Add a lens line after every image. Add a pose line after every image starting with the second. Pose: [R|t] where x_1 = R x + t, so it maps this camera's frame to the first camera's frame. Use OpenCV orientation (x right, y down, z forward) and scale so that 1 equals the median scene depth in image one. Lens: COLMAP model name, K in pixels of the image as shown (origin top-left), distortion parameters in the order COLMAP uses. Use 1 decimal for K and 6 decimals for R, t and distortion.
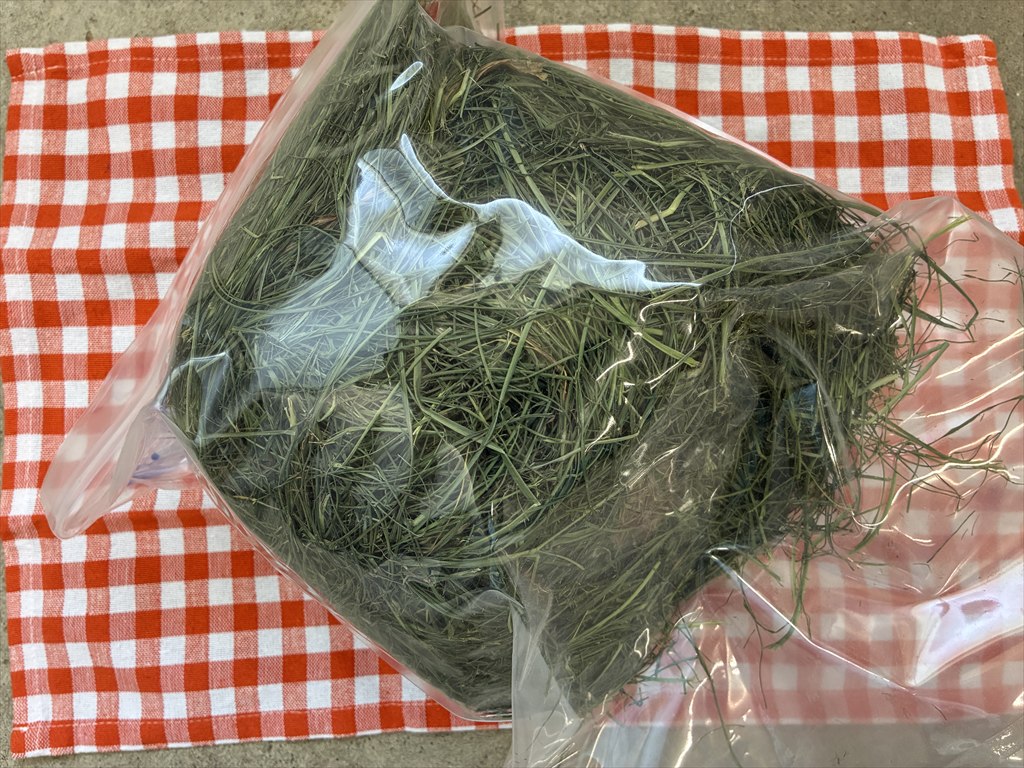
lens RADIAL K [[748.2, 0, 512.0], [0, 748.2, 384.0], [0, 0, 1]] dist [-0.001467, -0.000699]
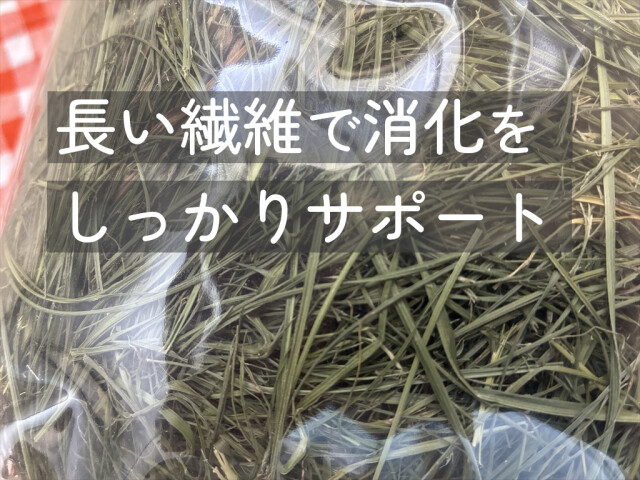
lens RADIAL K [[495.0, 0, 319.7], [0, 495.0, 230.8], [0, 0, 1]] dist [0.037532, -0.003893]
pose [[0.943652, -0.316542, 0.096556, -0.206563], [0.319440, 0.947475, -0.015793, -0.097266], [-0.086485, 0.045747, 0.995202, 0.613564]]
